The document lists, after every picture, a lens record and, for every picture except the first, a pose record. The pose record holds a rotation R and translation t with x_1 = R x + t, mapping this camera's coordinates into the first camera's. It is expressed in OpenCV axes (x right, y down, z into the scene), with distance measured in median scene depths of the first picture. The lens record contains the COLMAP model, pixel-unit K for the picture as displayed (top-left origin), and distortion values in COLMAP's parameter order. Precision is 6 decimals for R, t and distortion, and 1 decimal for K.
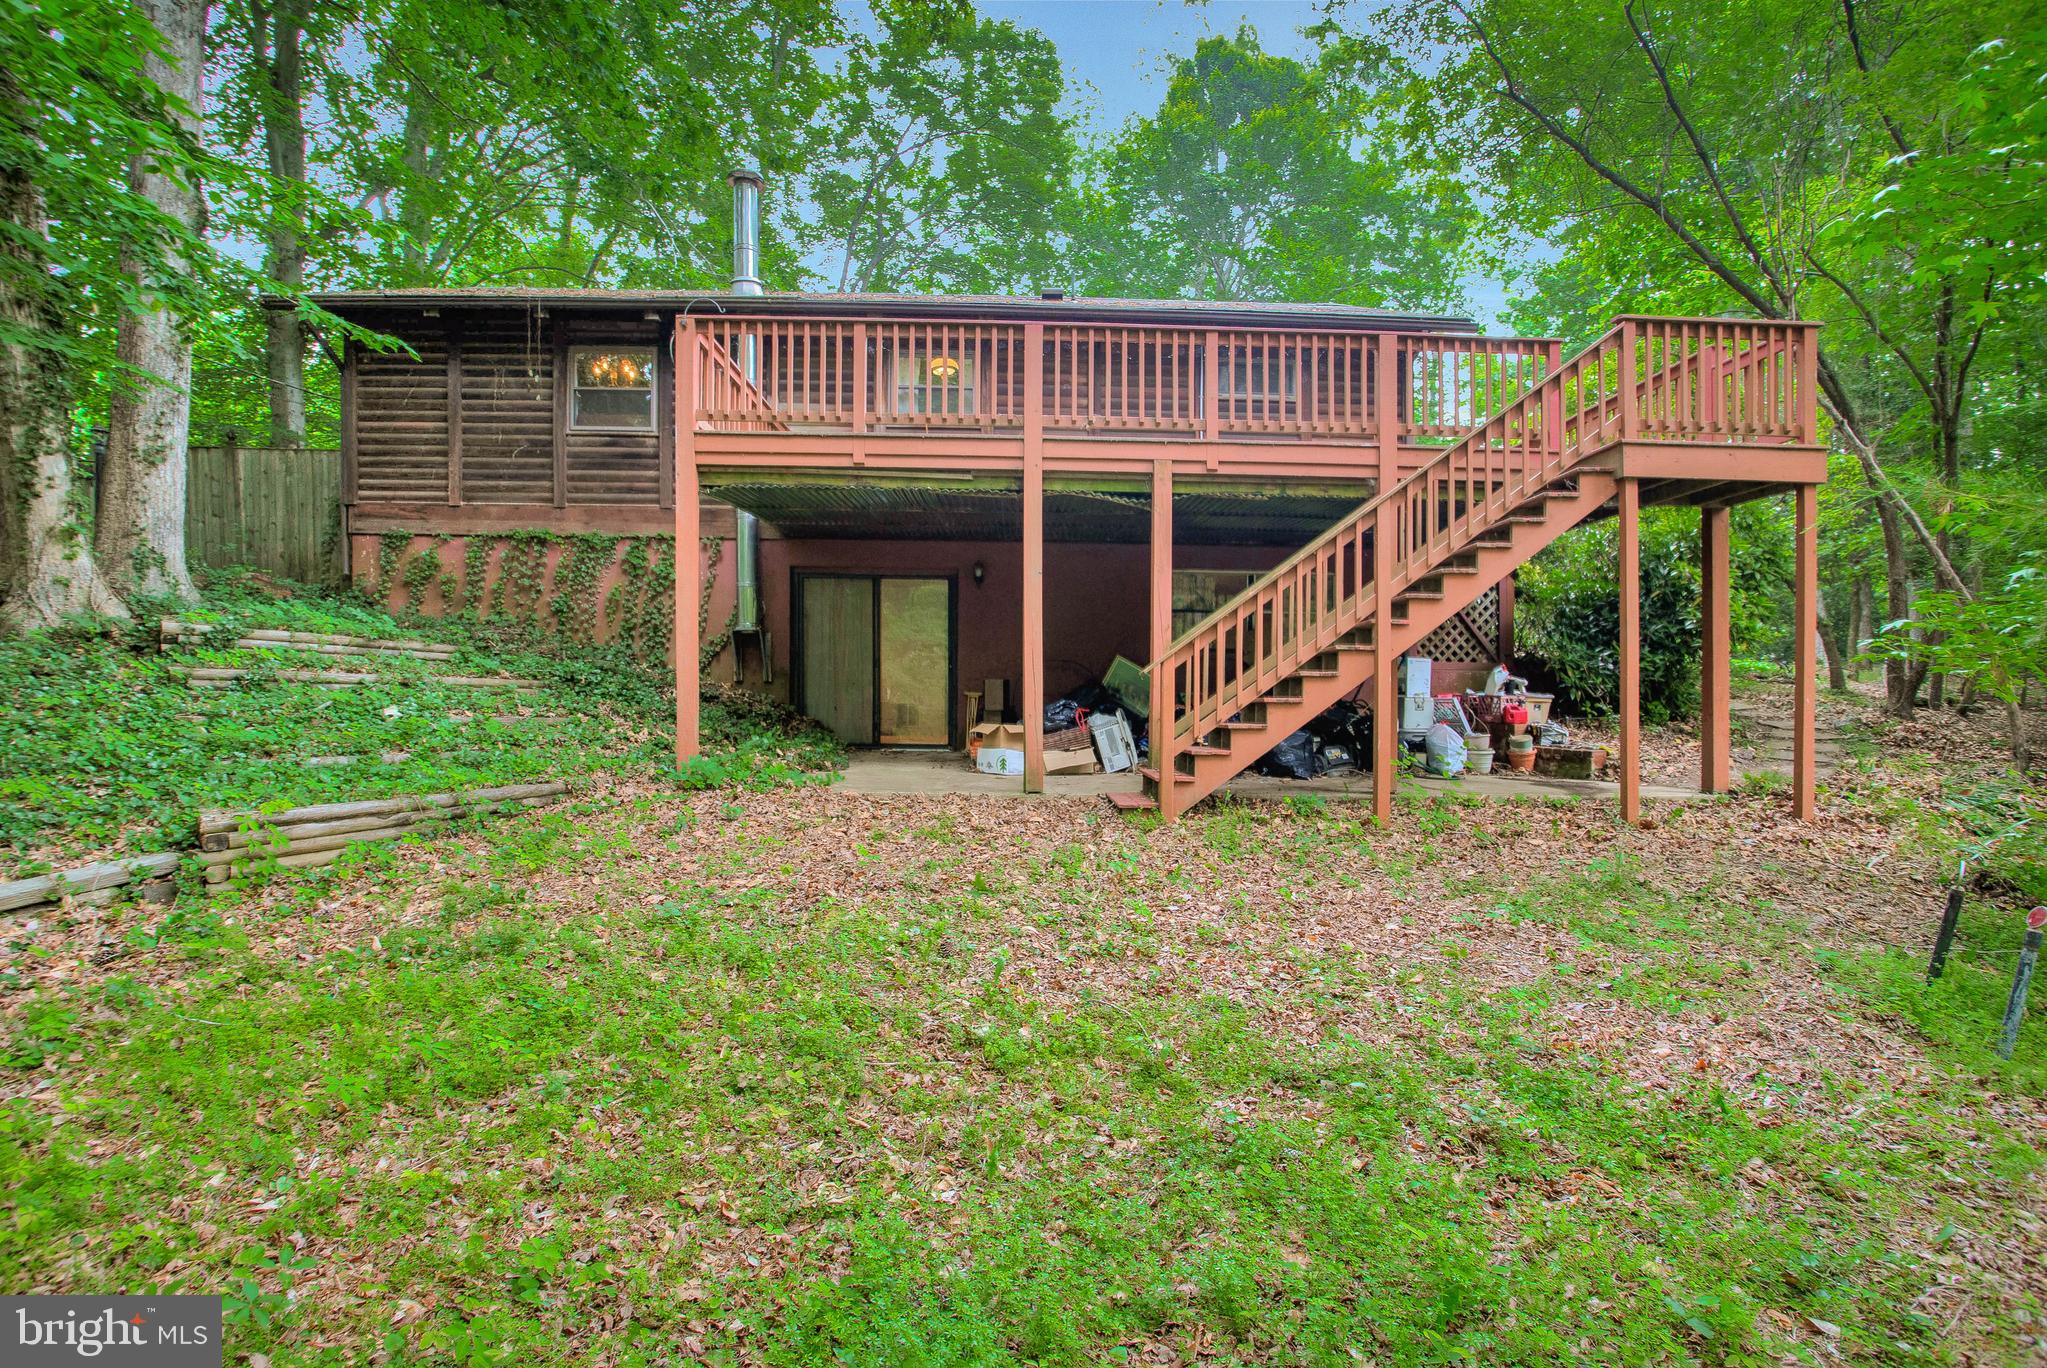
lens RADIAL K [[1057.5, 0, 1024.7], [0, 1057.5, 729.2], [0, 0, 1]] dist [-0.021800, 0.001523]
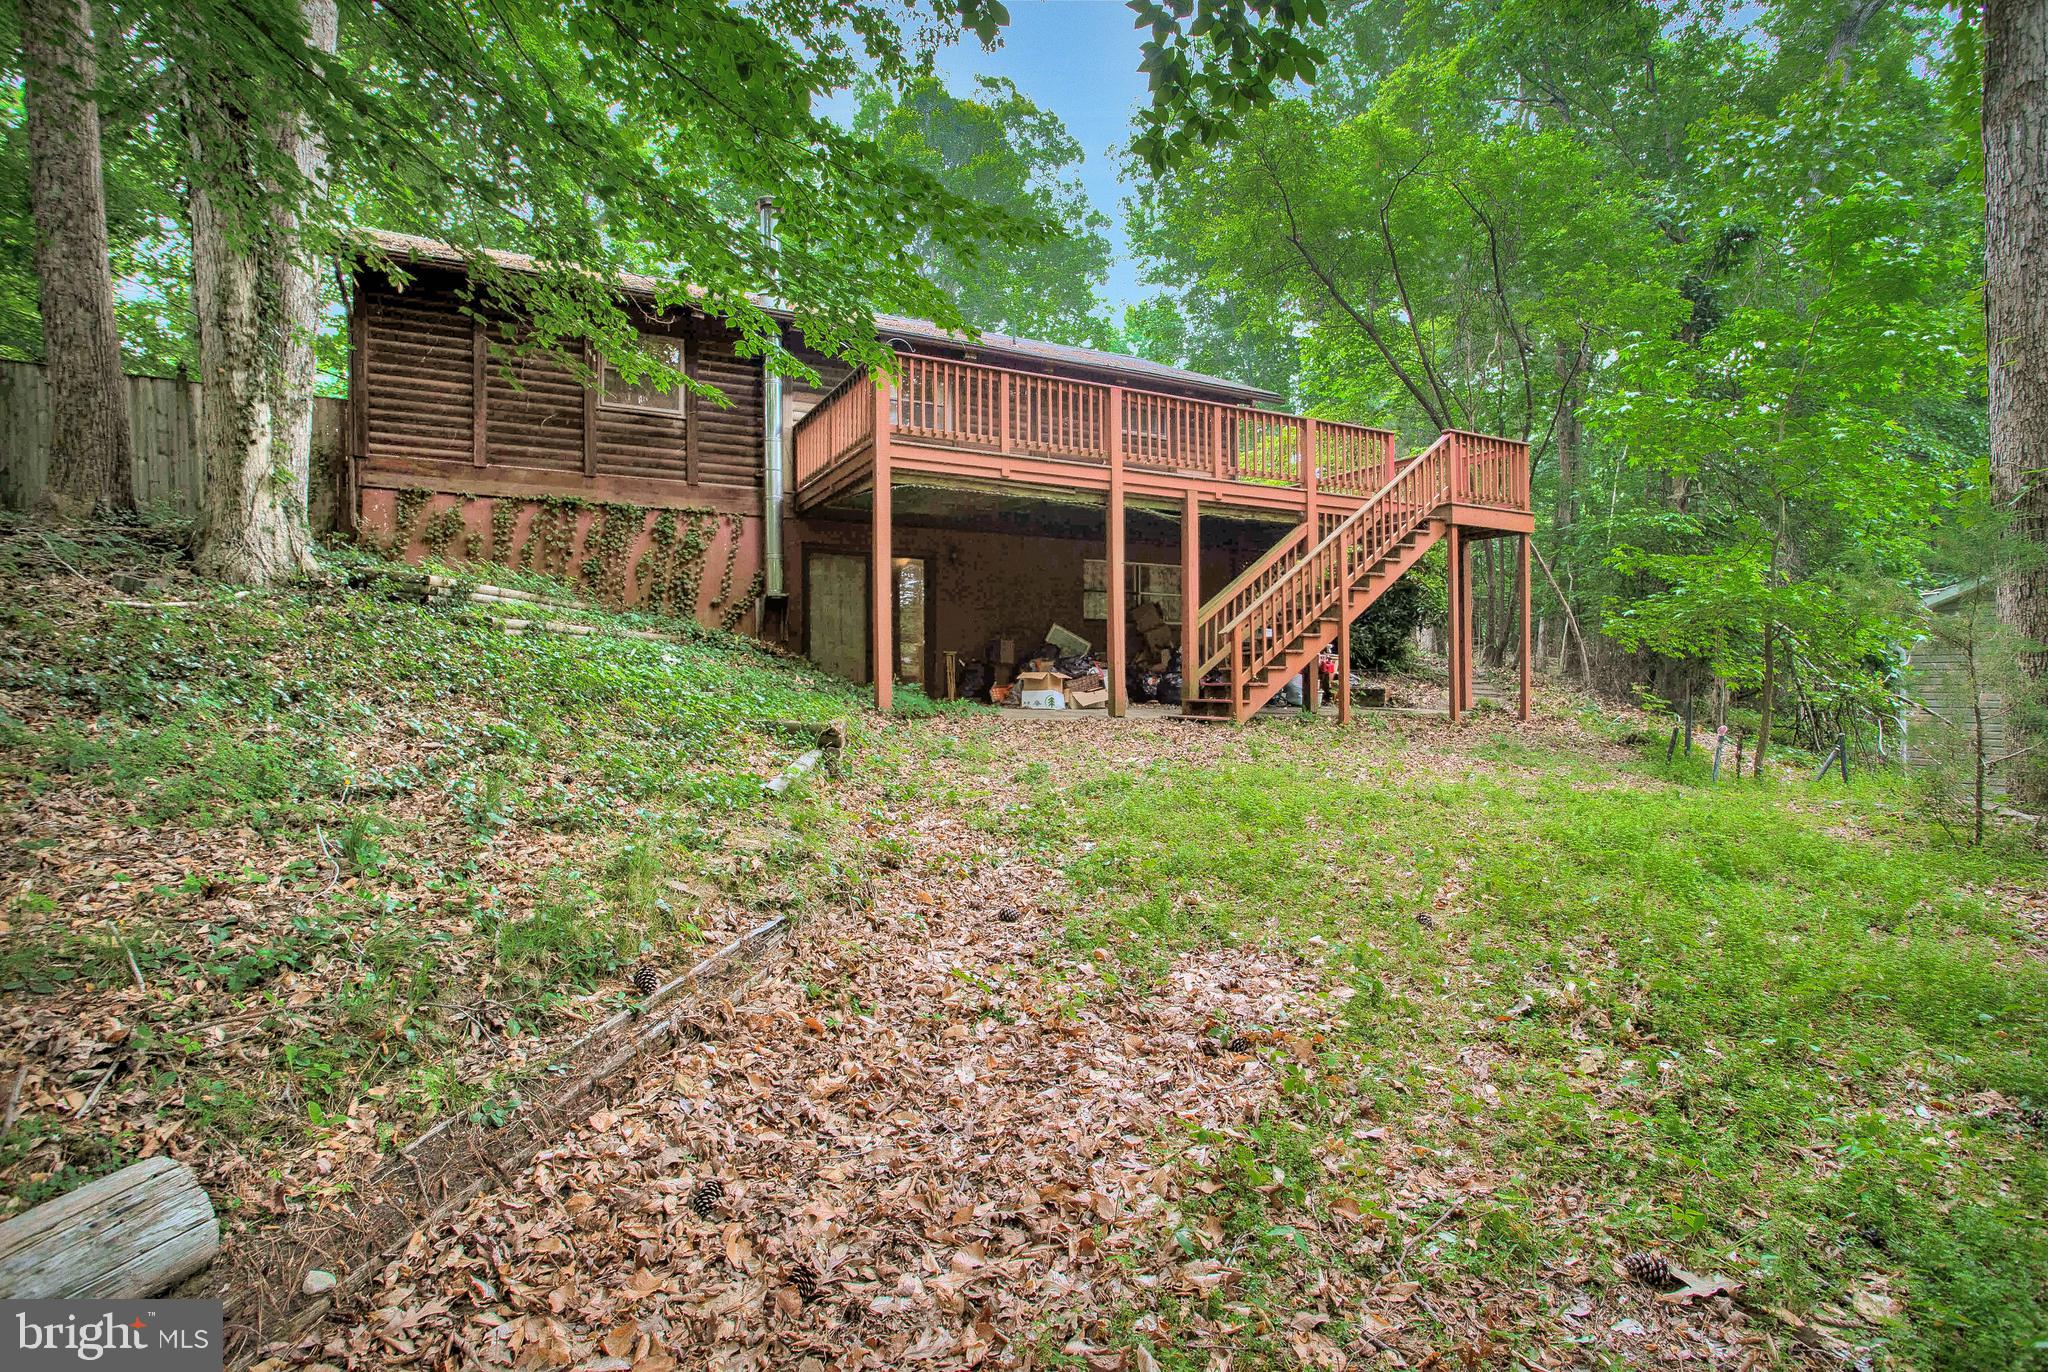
lens RADIAL K [[1045.8, 0, 1052.3], [0, 1045.8, 720.0], [0, 0, 1]] dist [-0.015012, 0.001127]
pose [[0.899196, -0.023194, 0.436931, -0.491719], [0.016413, 0.999679, 0.019290, 0.025061], [-0.437238, -0.010174, 0.899288, -0.166658]]
